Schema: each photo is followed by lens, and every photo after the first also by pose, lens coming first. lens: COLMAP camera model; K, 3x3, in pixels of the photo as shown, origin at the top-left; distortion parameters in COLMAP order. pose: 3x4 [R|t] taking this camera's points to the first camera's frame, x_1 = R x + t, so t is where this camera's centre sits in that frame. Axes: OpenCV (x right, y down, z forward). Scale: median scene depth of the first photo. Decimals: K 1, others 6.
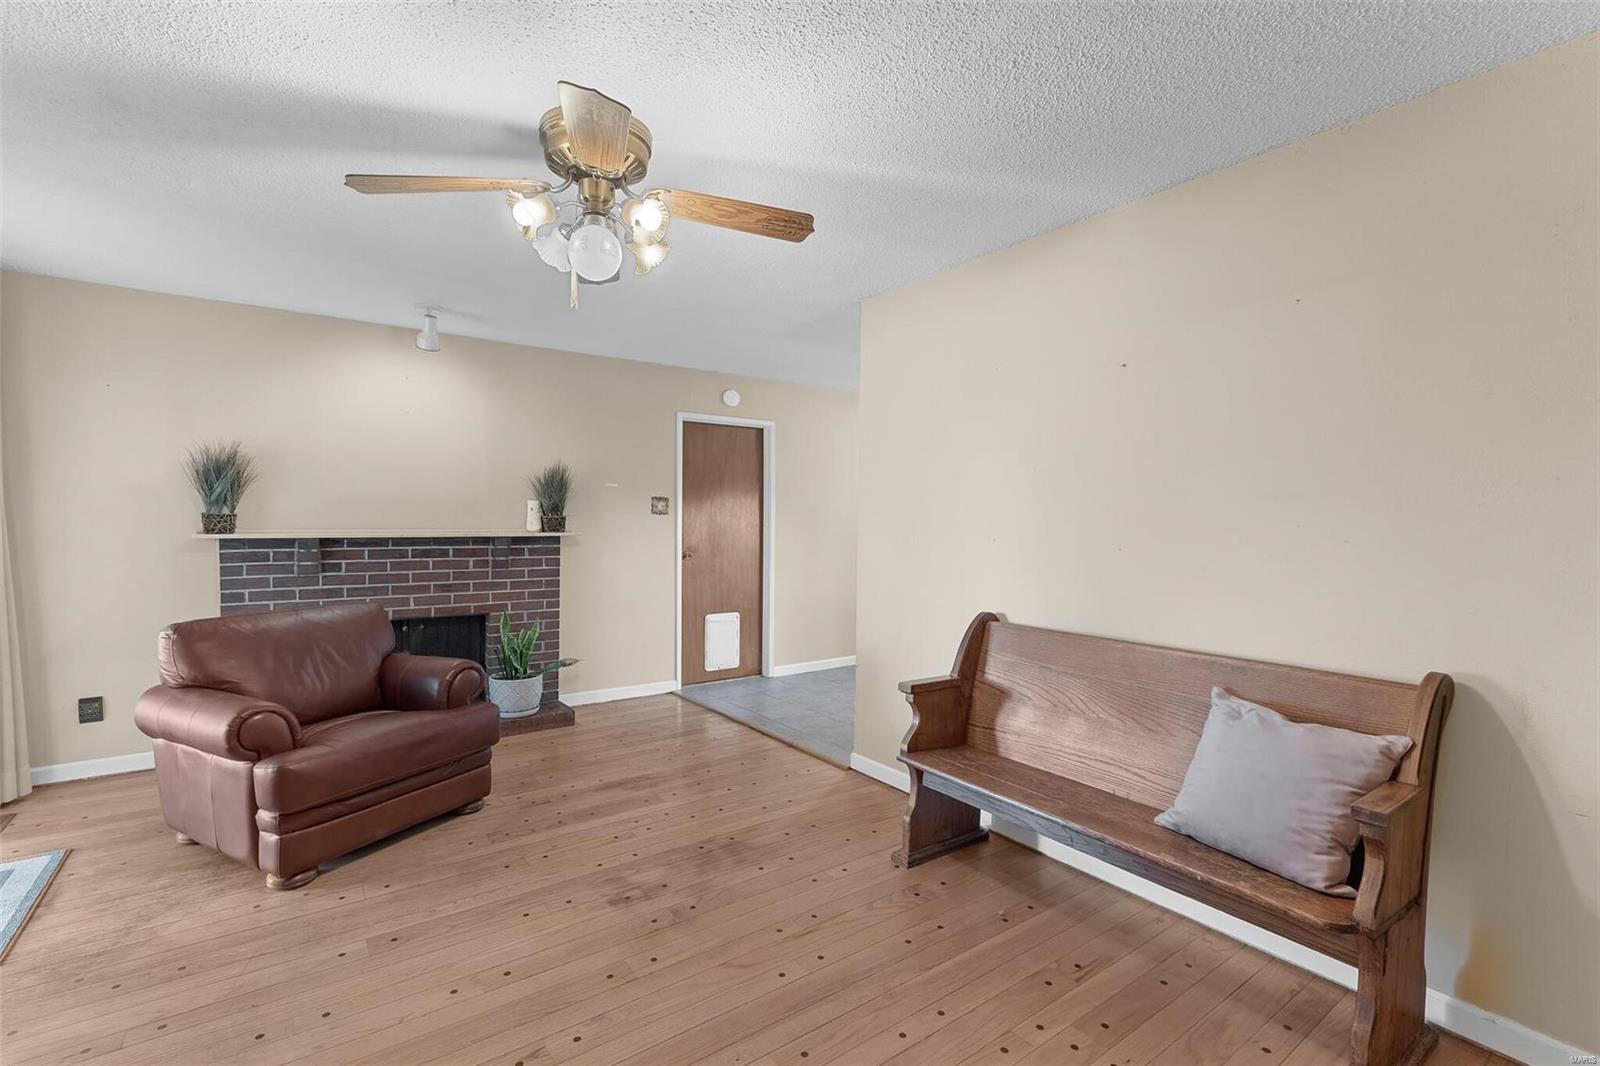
lens RADIAL K [[698.3, 0, 800.0], [0, 698.3, 533.0], [0, 0, 1]] dist [-0.007227, 0.000577]
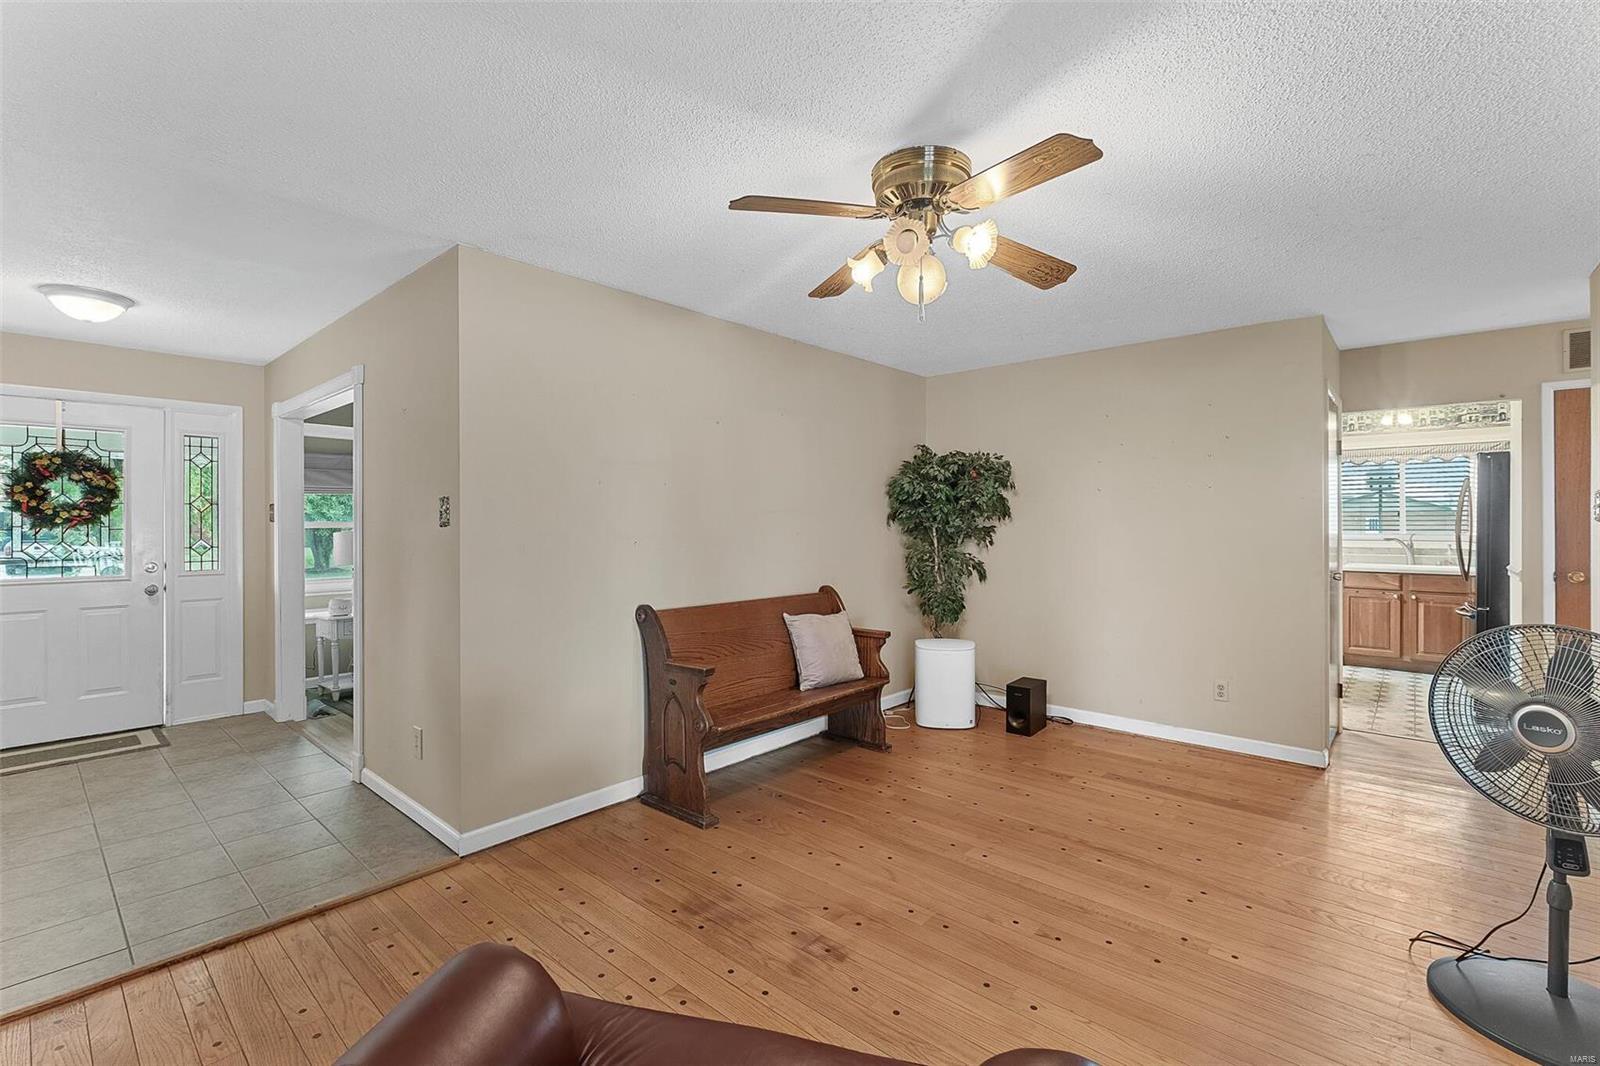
lens RADIAL K [[712.7, 0, 776.4], [0, 712.7, 533.5], [0, 0, 1]] dist [-0.002324, -0.000921]
pose [[-0.190081, -0.023216, 0.981494, -0.620505], [0.019625, 0.999431, 0.027440, -0.021980], [-0.981572, 0.024477, -0.189517, 0.677152]]
